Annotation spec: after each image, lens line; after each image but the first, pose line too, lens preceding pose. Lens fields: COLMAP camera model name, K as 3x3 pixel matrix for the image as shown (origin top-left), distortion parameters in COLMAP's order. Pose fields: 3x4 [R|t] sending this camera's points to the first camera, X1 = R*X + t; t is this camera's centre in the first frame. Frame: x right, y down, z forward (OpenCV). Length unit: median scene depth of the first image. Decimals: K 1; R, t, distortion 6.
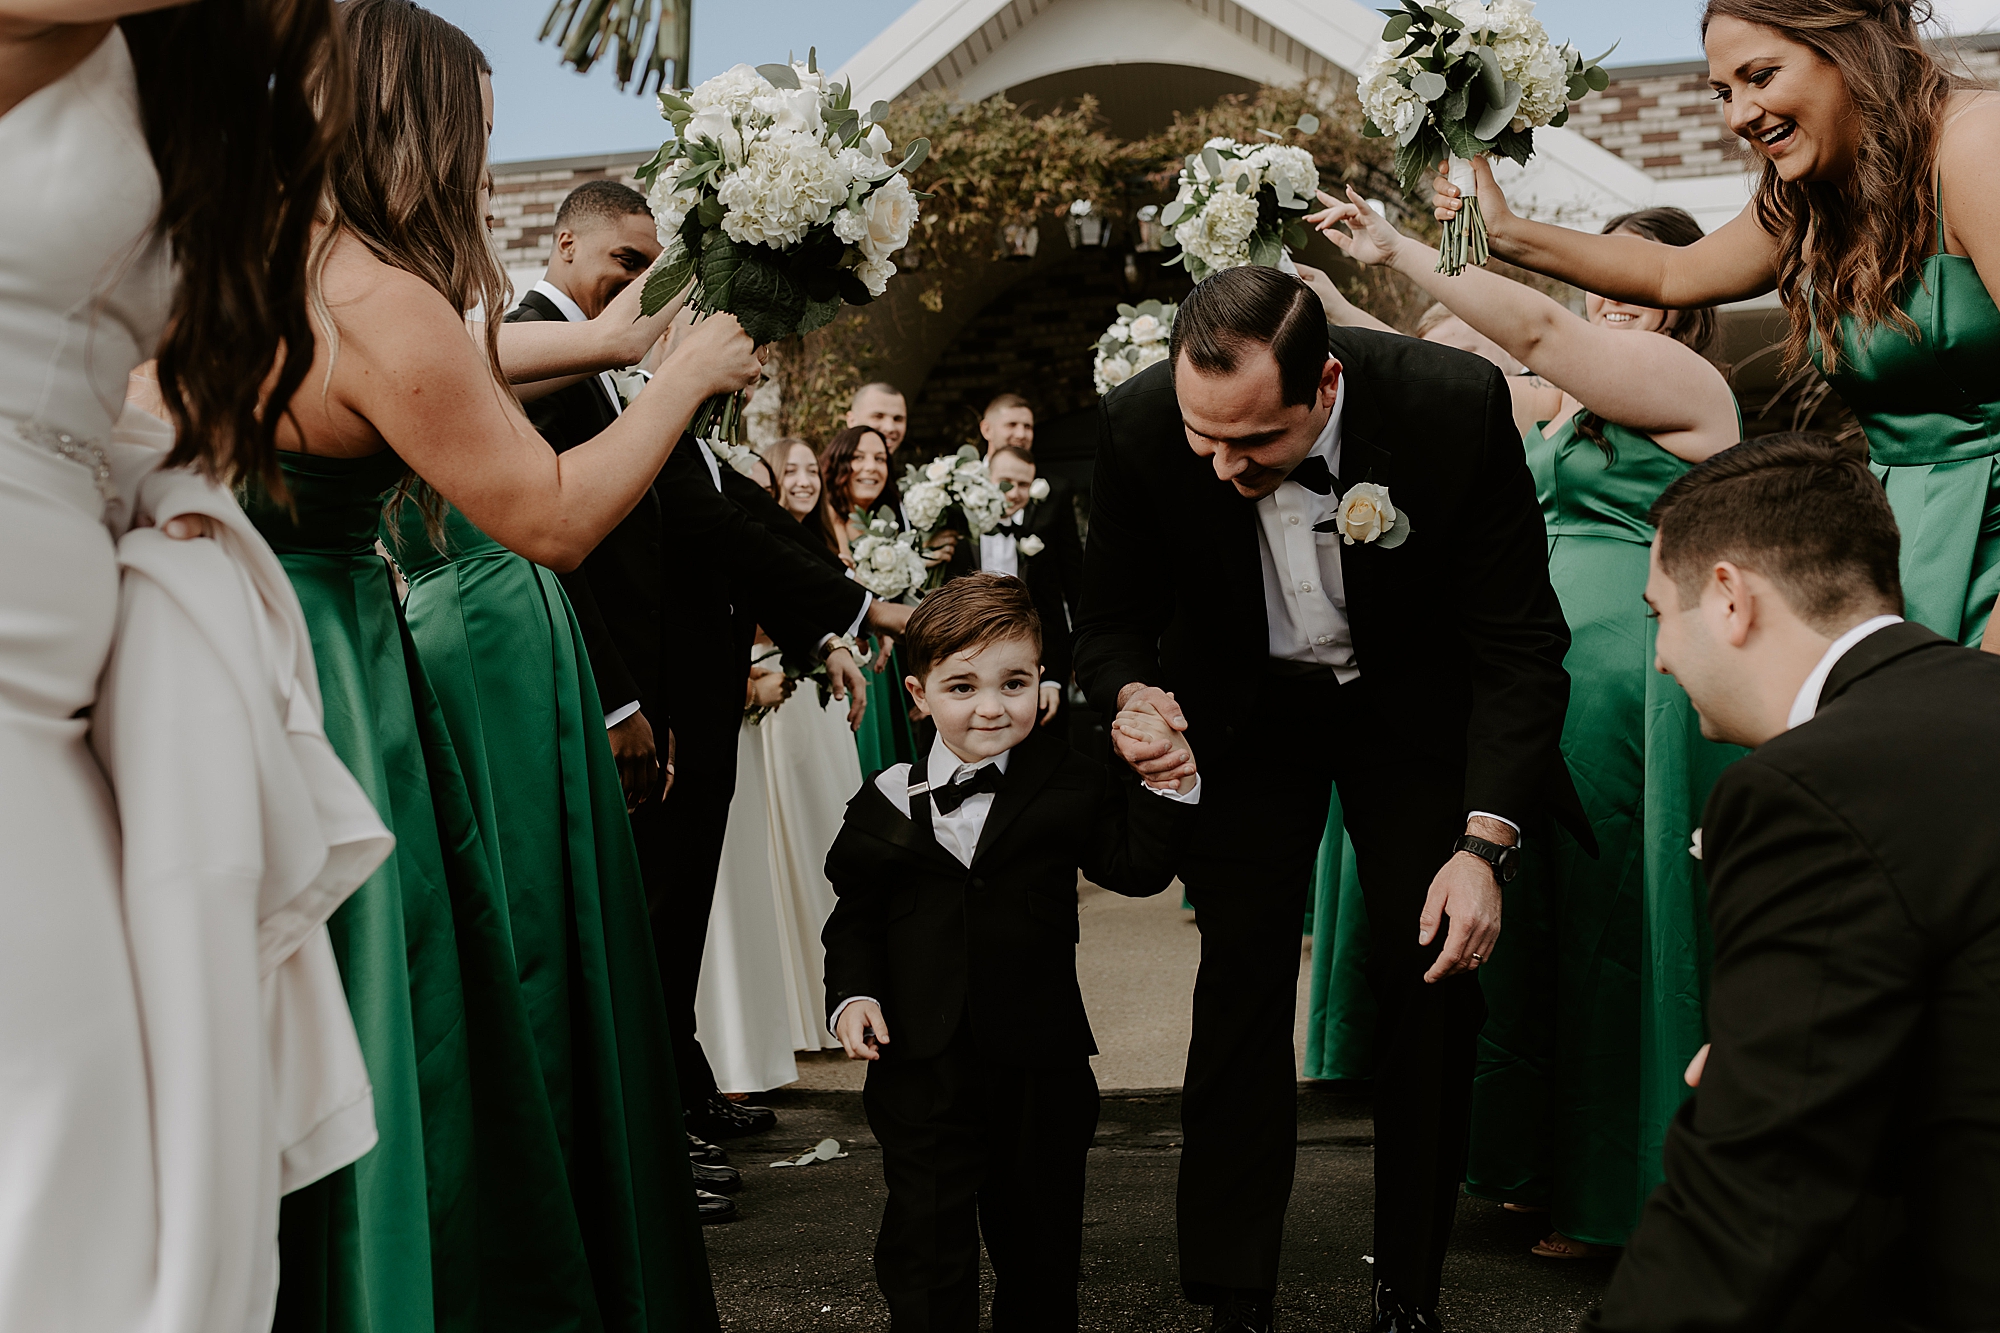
lens RADIAL K [[2039.2, 0, 918.9], [0, 2039.2, 640.0], [0, 0, 1]] dist [-0.000275, 0.005966]
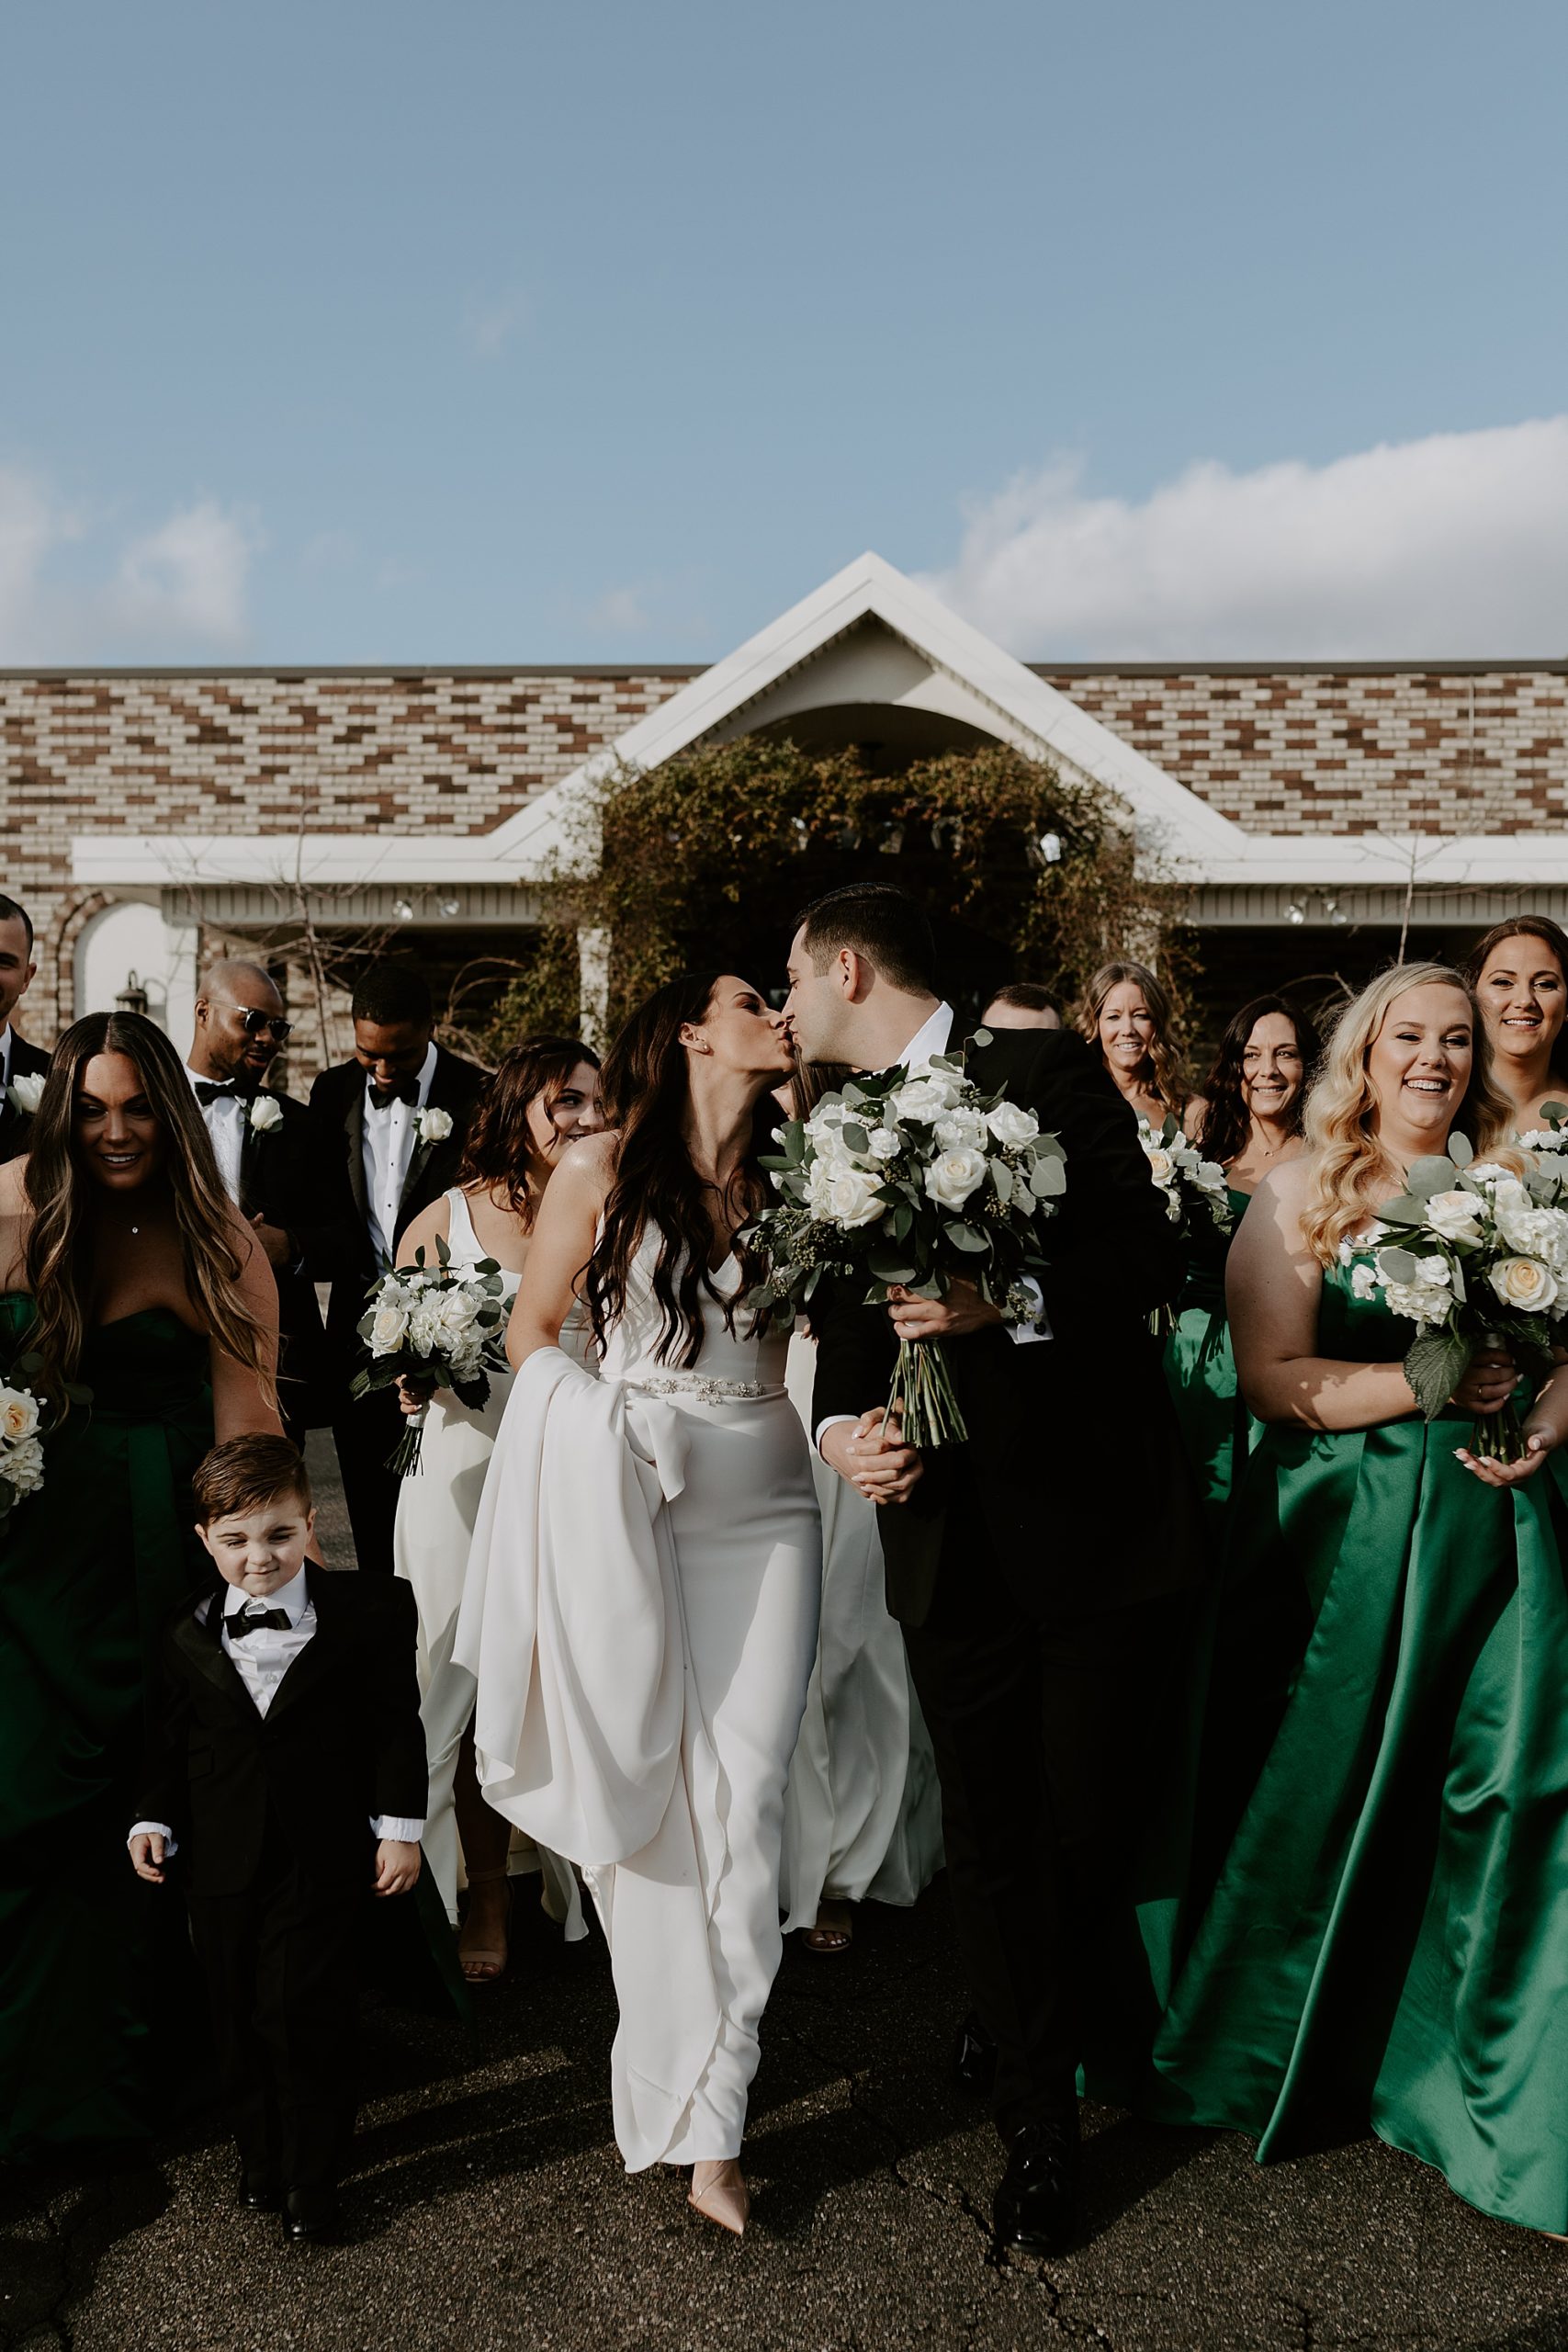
lens RADIAL K [[2524.1, 0, 783.6], [0, 2524.1, 1231.4], [0, 0, 1]] dist [0.002268, -0.007101]
pose [[0.994513, 0.040243, 0.096558, -0.112909], [-0.049934, 0.993718, 0.100154, -0.109644], [-0.091921, -0.104426, 0.990276, -0.707080]]
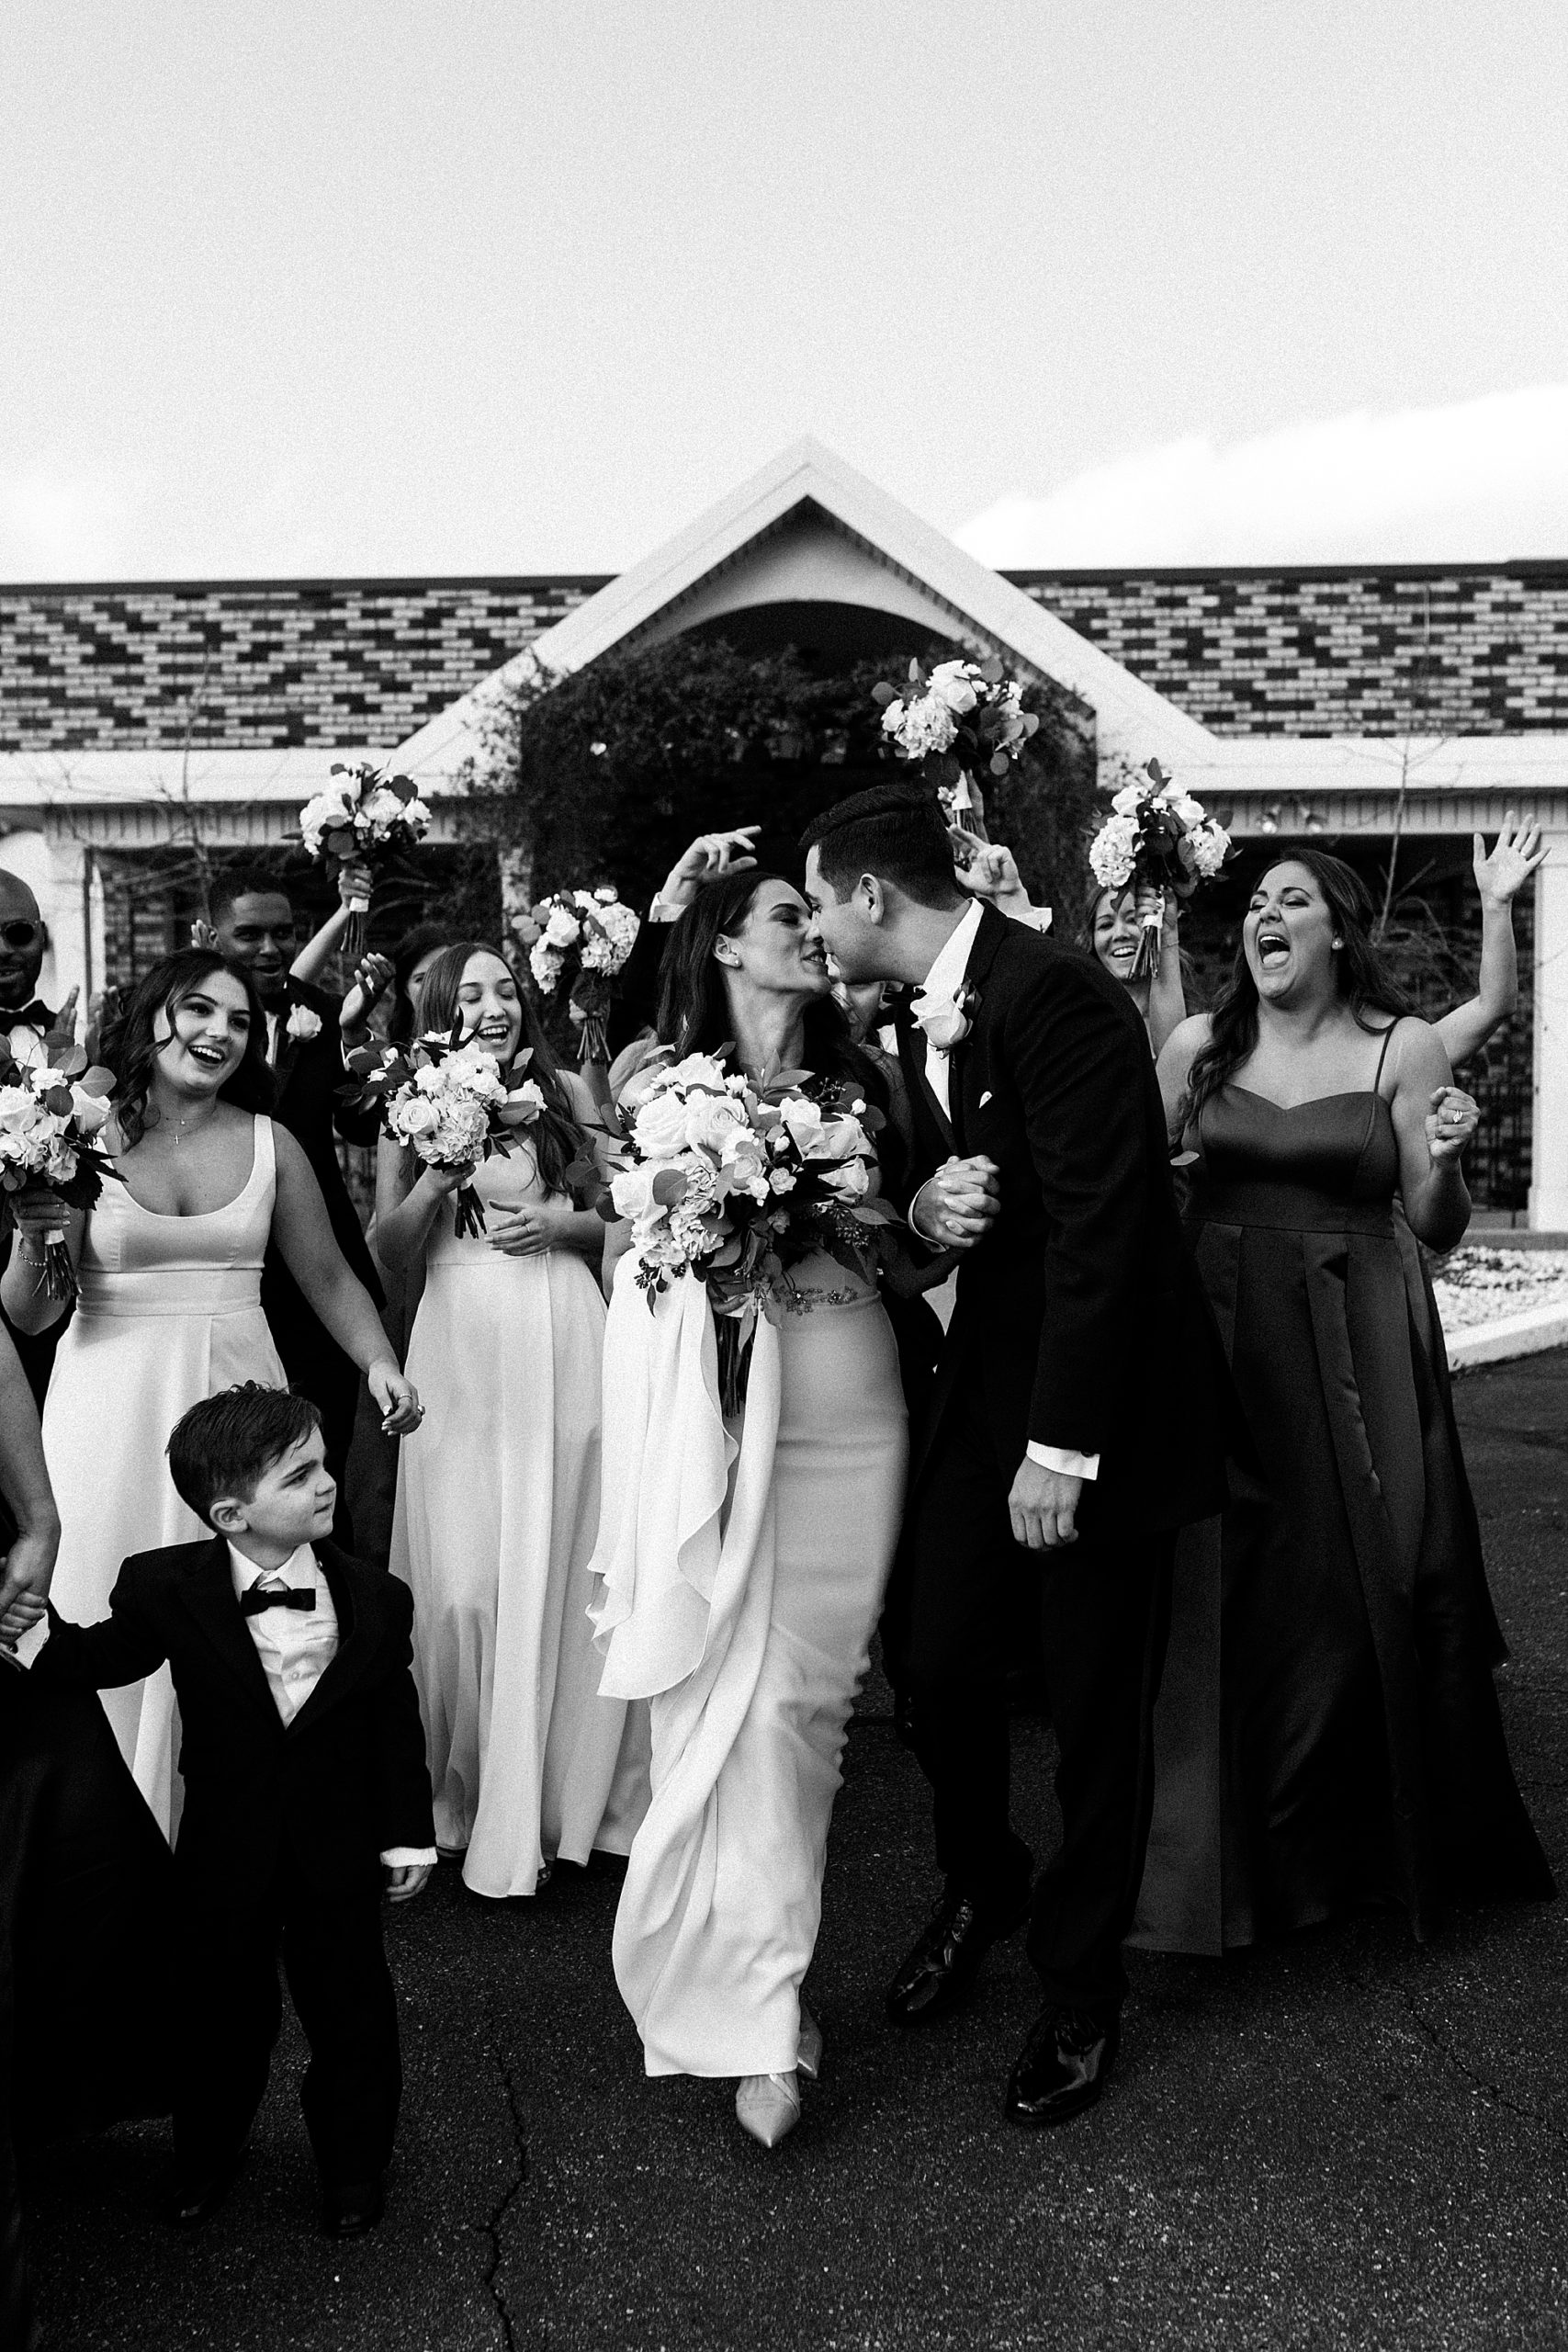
lens RADIAL K [[2306.4, 0, 775.1], [0, 2306.4, 1233.9], [0, 0, 1]] dist [-0.001825, -0.003813]
pose [[0.991442, 0.020935, 0.128855, -0.102971], [-0.038256, 0.990317, 0.133449, -0.095032], [-0.124814, -0.137236, 0.982643, -0.451289]]
